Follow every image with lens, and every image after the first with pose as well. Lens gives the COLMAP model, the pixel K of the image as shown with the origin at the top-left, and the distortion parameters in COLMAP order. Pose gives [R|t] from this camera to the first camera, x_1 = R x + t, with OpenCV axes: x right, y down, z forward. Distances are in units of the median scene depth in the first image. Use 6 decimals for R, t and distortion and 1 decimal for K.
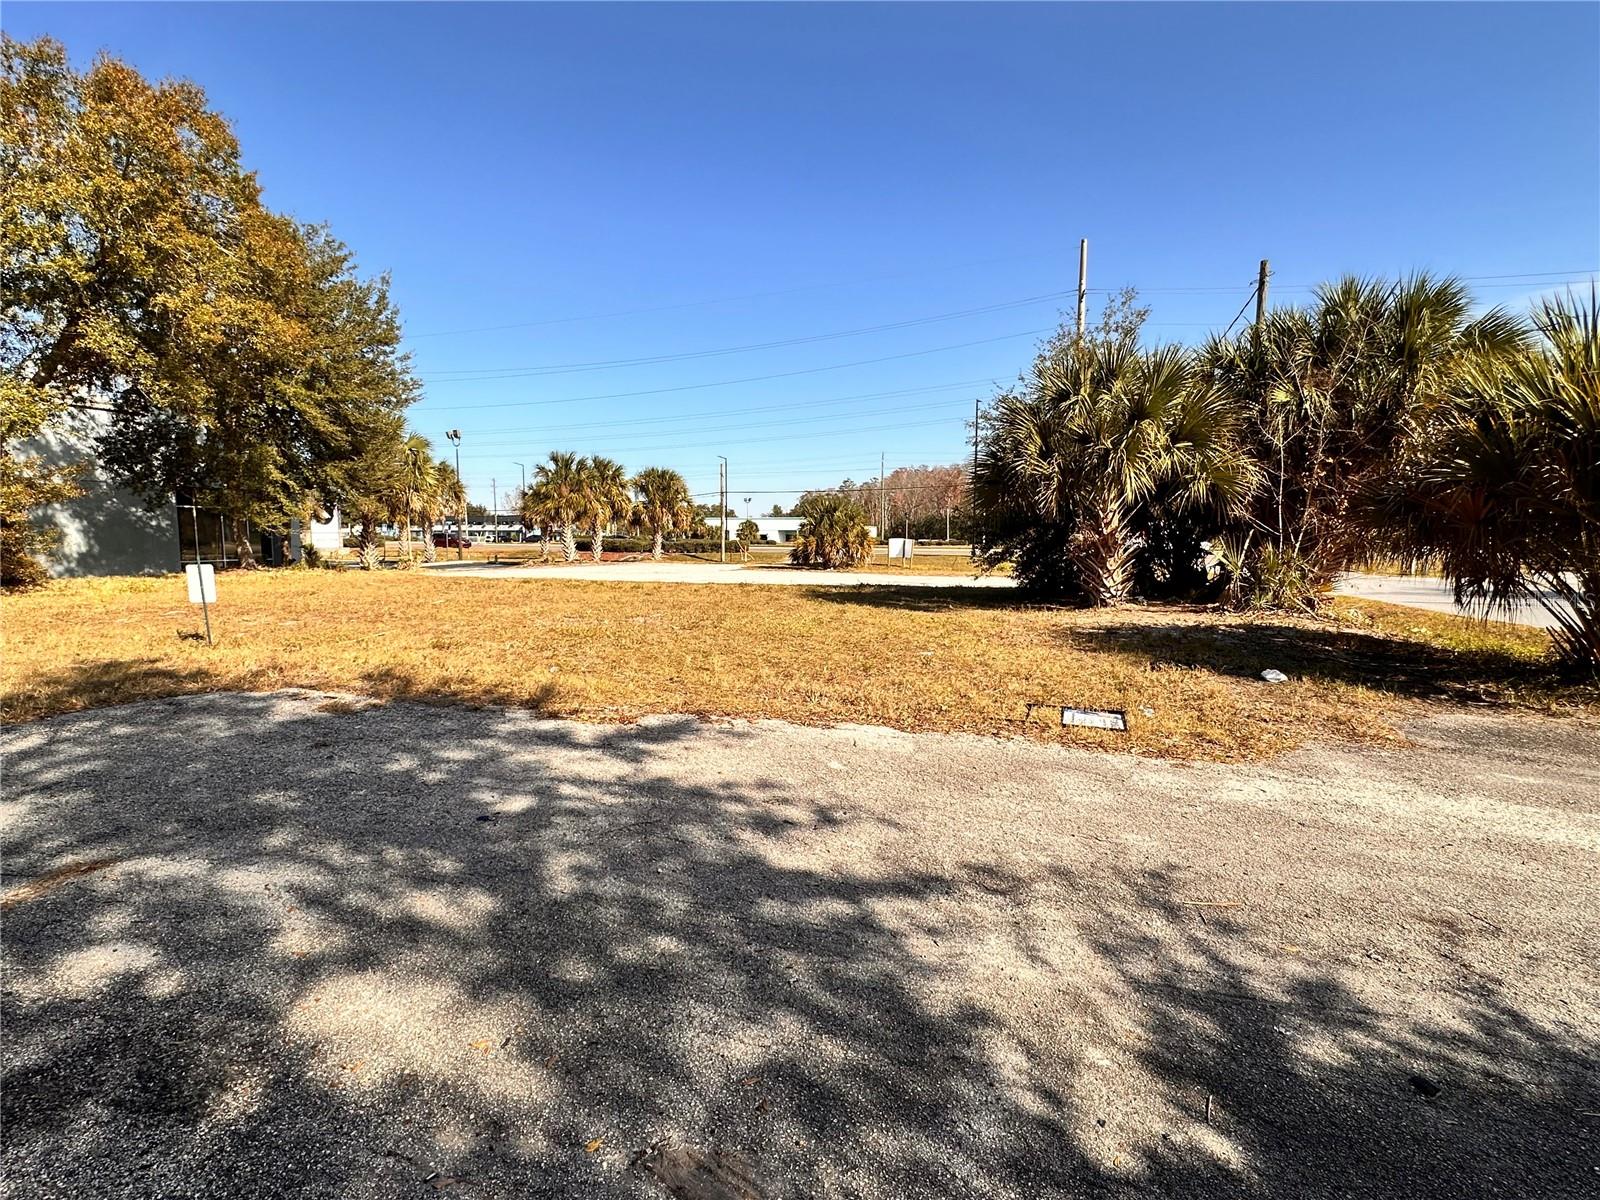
lens RADIAL K [[768.0, 0, 792.4], [0, 768.0, 595.7], [0, 0, 1]] dist [-0.005582, 0.000410]
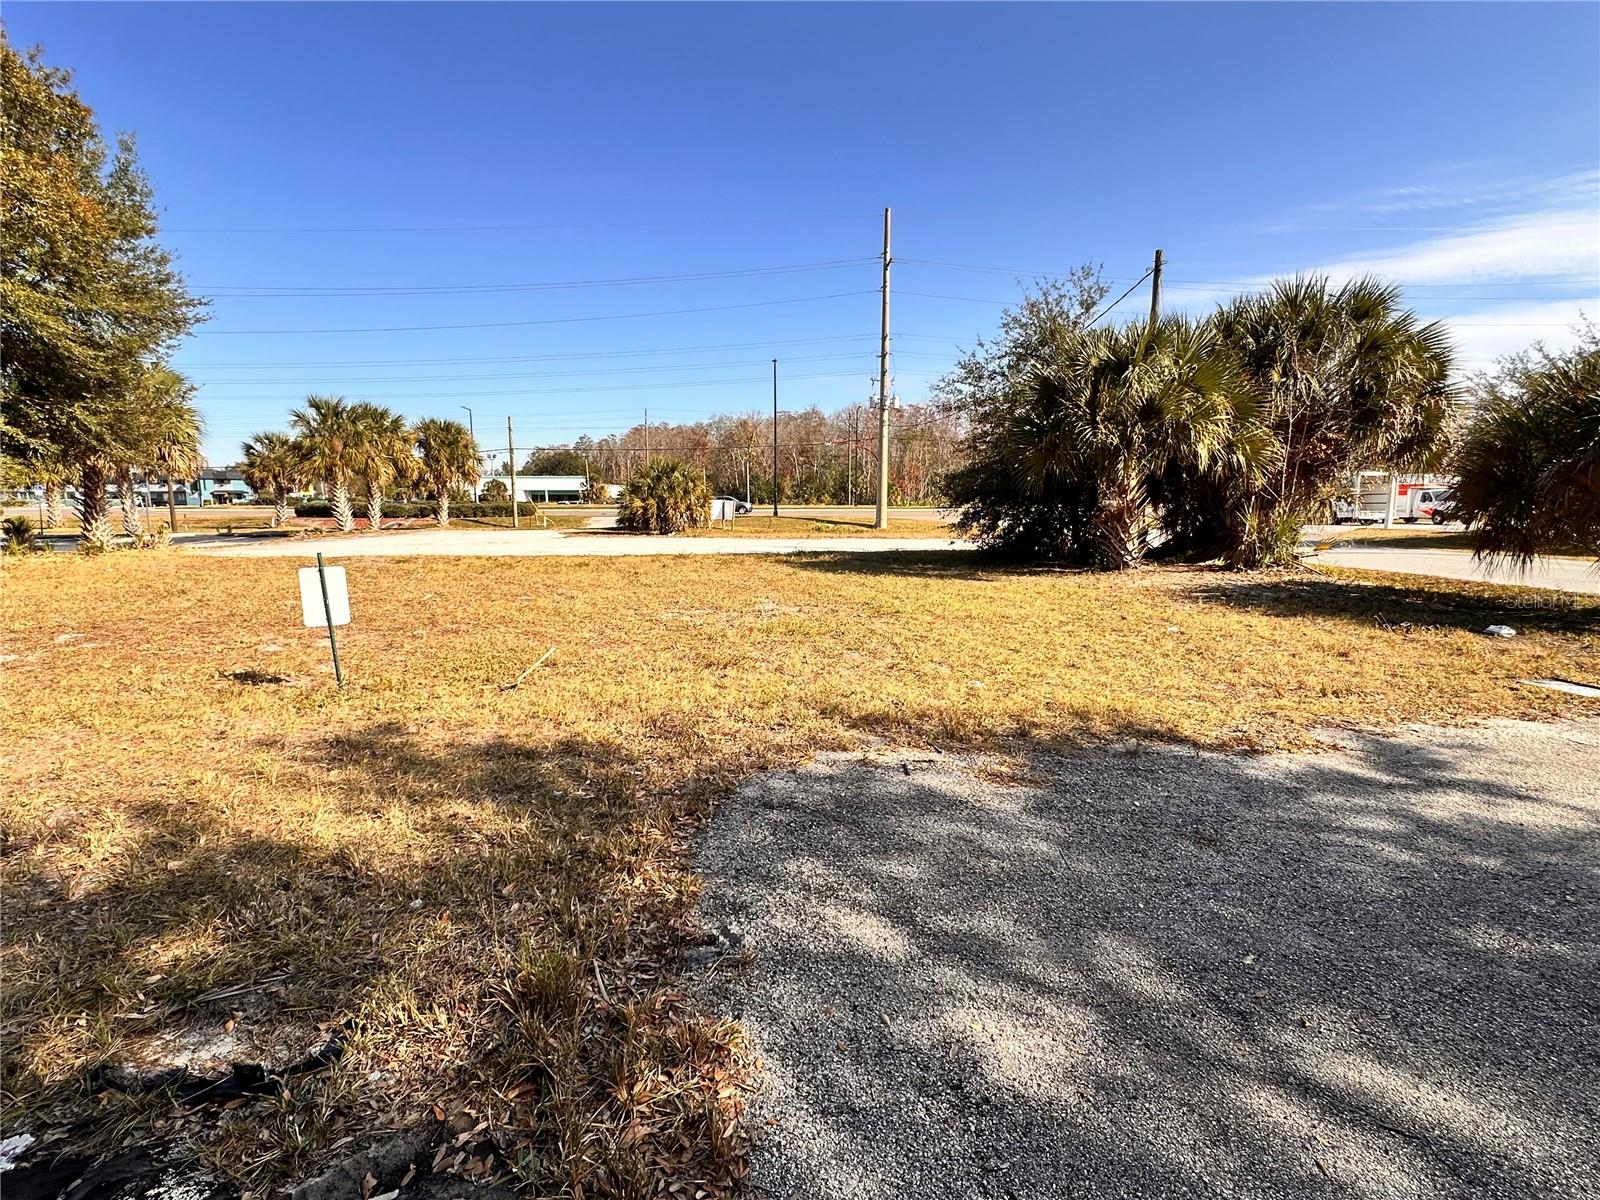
lens RADIAL K [[768.0, 0, 803.4], [0, 768.0, 598.1], [0, 0, 1]] dist [-0.005582, 0.000410]
pose [[0.933776, -0.053084, 0.353898, -0.127831], [0.032962, 0.997491, 0.062650, -0.008518], [-0.356336, -0.046836, 0.933183, 0.052823]]
